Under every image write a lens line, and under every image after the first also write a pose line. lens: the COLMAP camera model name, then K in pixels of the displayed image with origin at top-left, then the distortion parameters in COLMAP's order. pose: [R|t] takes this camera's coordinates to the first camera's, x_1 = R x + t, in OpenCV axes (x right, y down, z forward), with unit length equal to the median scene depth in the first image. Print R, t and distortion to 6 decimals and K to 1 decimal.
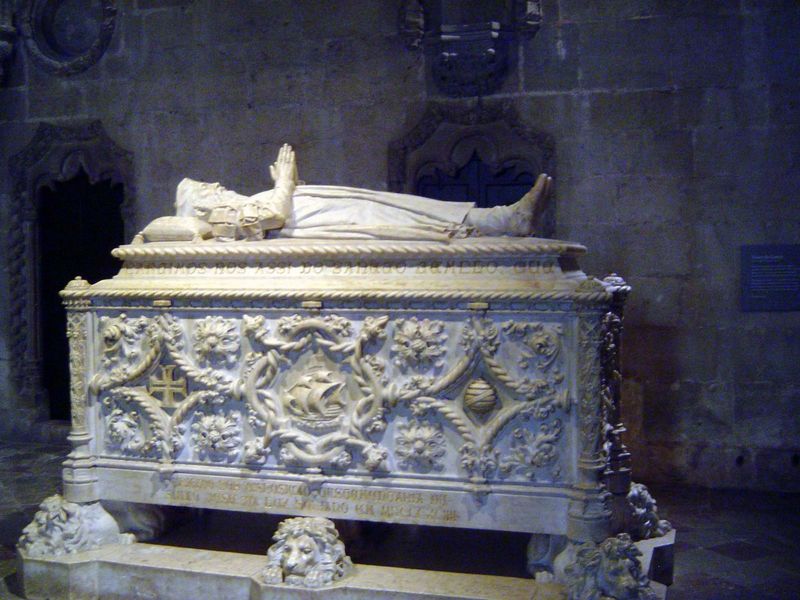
lens RADIAL K [[1036.1, 0, 398.6], [0, 1036.1, 304.3], [0, 0, 1]] dist [-0.033671, 0.000000]
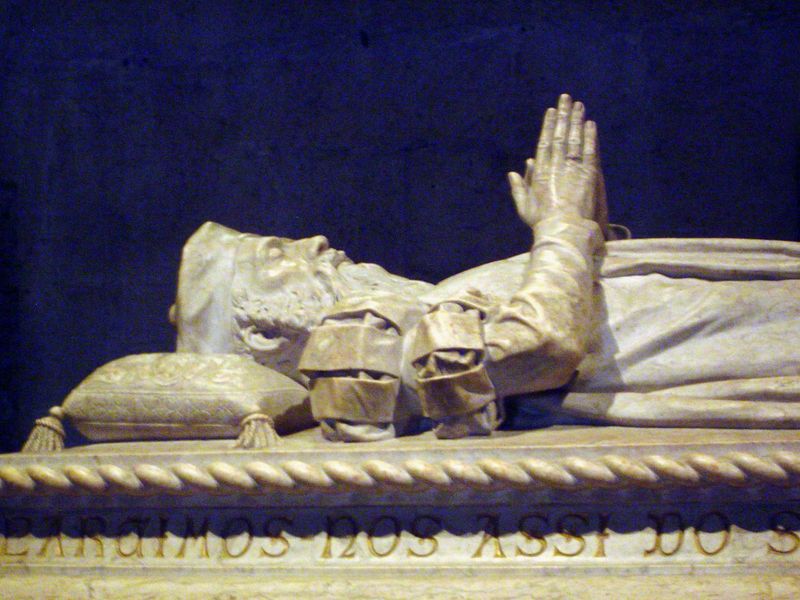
lens RADIAL K [[2671.9, 0, 399.8], [0, 2671.9, 299.1], [0, 0, 1]] dist [-0.436585, 0.000000]
pose [[0.995438, -0.009716, -0.094916, -0.088689], [-0.002021, 0.992432, -0.122781, -0.010898], [0.095391, 0.122413, 0.987884, 0.295173]]
